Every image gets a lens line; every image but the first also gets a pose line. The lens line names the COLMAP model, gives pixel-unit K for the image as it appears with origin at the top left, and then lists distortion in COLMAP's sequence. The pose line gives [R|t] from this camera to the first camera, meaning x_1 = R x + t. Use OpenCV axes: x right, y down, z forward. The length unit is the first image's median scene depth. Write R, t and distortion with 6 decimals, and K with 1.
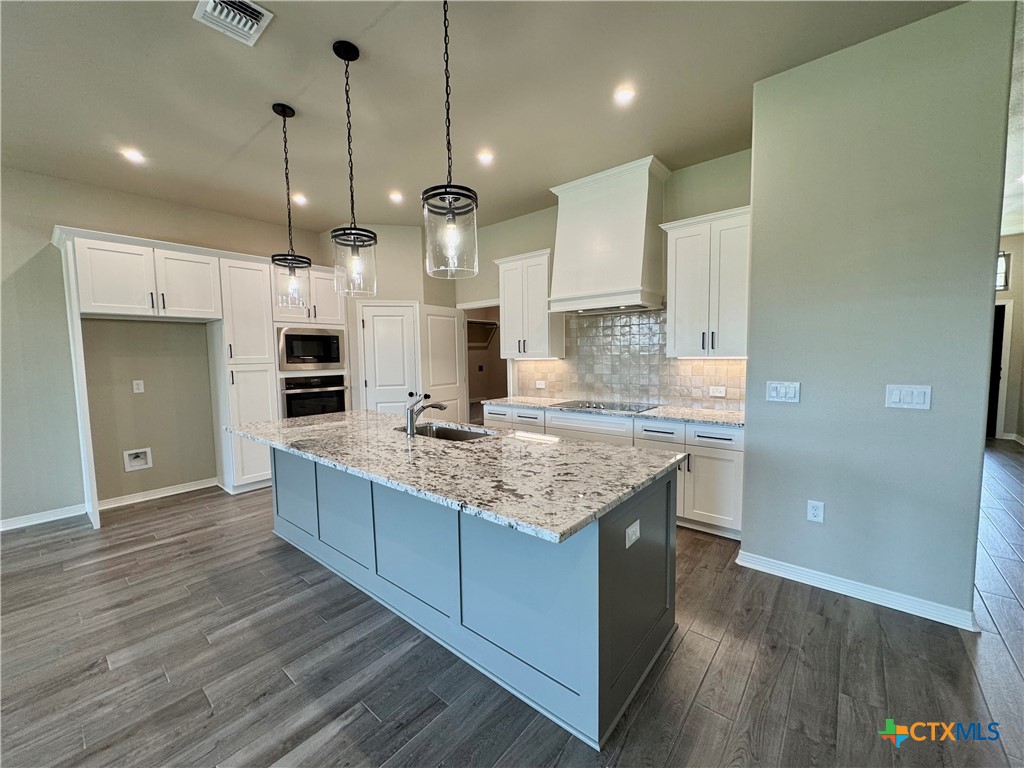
lens RADIAL K [[408.2, 0, 511.5], [0, 408.2, 384.7], [0, 0, 1]] dist [-0.001618, 0.000449]
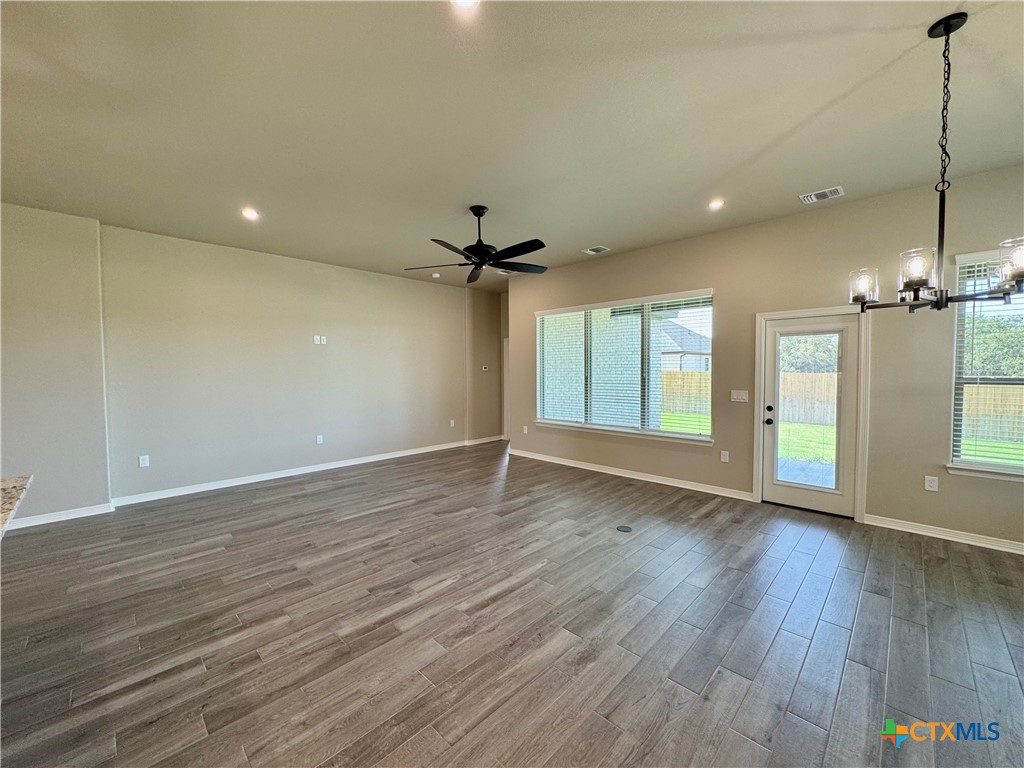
lens RADIAL K [[408.2, 0, 511.5], [0, 408.2, 384.7], [0, 0, 1]] dist [-0.001618, 0.000449]
pose [[-0.996953, 0.018254, 0.075834, -0.785144], [0.026627, 0.993473, 0.110916, -0.075347], [-0.073315, 0.112597, -0.990932, 0.911044]]
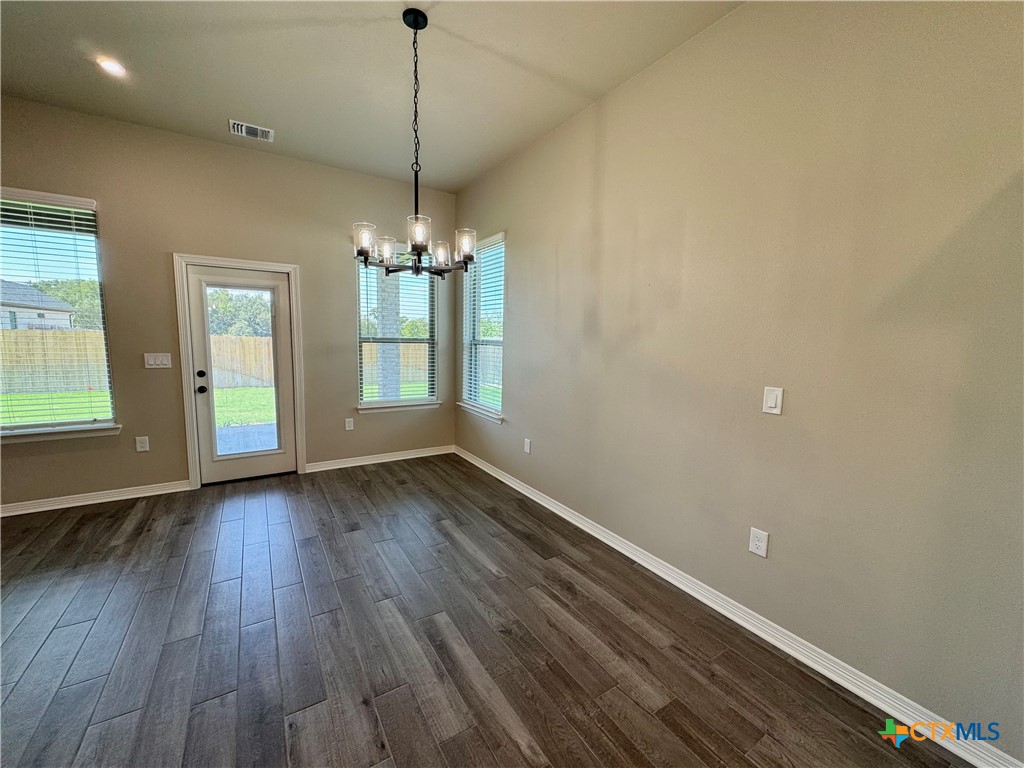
lens RADIAL K [[408.2, 0, 511.5], [0, 408.2, 384.7], [0, 0, 1]] dist [-0.001618, 0.000449]
pose [[-0.303080, 0.119715, -0.945416, -0.732720], [-0.087239, 0.984427, 0.152622, -0.041709], [0.948963, 0.128734, -0.287916, 0.663791]]
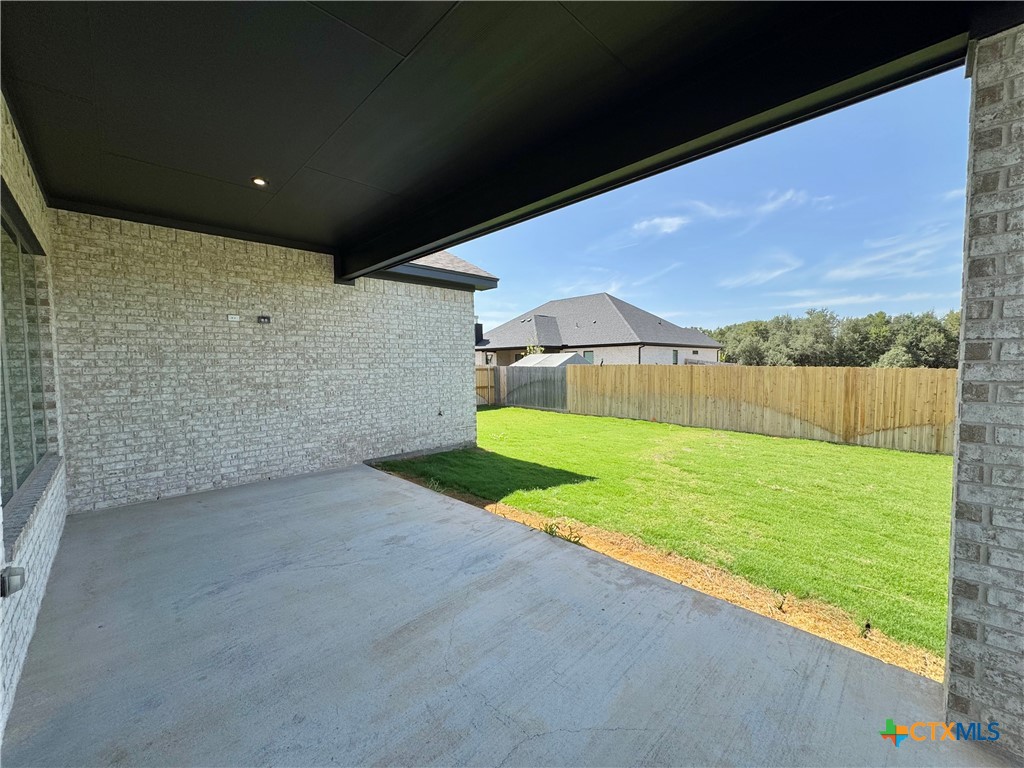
lens RADIAL K [[408.2, 0, 511.5], [0, 408.2, 384.7], [0, 0, 1]] dist [-0.001618, 0.000449]
pose [[-0.994932, 0.023477, 0.097767, -2.145736], [0.035419, 0.991865, 0.122269, 0.051440], [-0.094101, 0.125112, -0.987670, -0.151281]]
